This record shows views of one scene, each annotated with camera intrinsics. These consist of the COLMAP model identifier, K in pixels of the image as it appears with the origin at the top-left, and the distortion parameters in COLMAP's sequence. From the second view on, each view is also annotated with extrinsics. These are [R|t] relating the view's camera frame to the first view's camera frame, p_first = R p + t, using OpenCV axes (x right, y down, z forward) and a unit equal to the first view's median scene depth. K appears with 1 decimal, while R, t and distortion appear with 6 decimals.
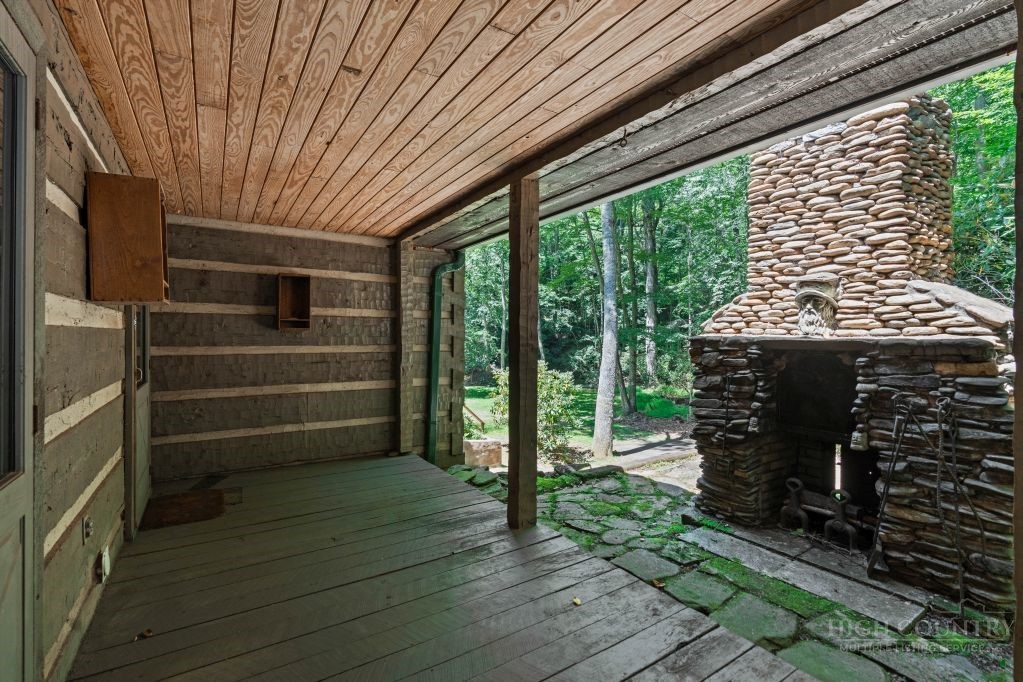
lens RADIAL K [[465.1, 0, 505.4], [0, 465.1, 337.1], [0, 0, 1]] dist [-0.008662, 0.001231]
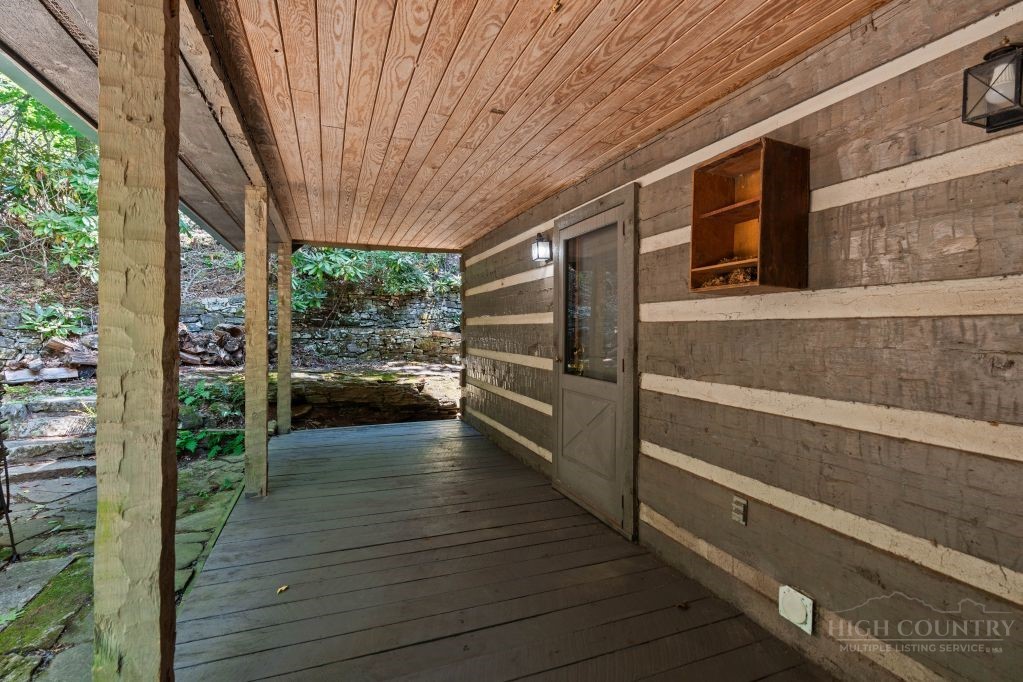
lens RADIAL K [[465.1, 0, 512.8], [0, 465.1, 335.1], [0, 0, 1]] dist [-0.008662, 0.001231]
pose [[-0.980832, -0.010225, 0.194589, -0.557257], [-0.006644, 0.999797, 0.019047, -0.005358], [-0.194744, 0.017389, -0.980700, 1.998871]]
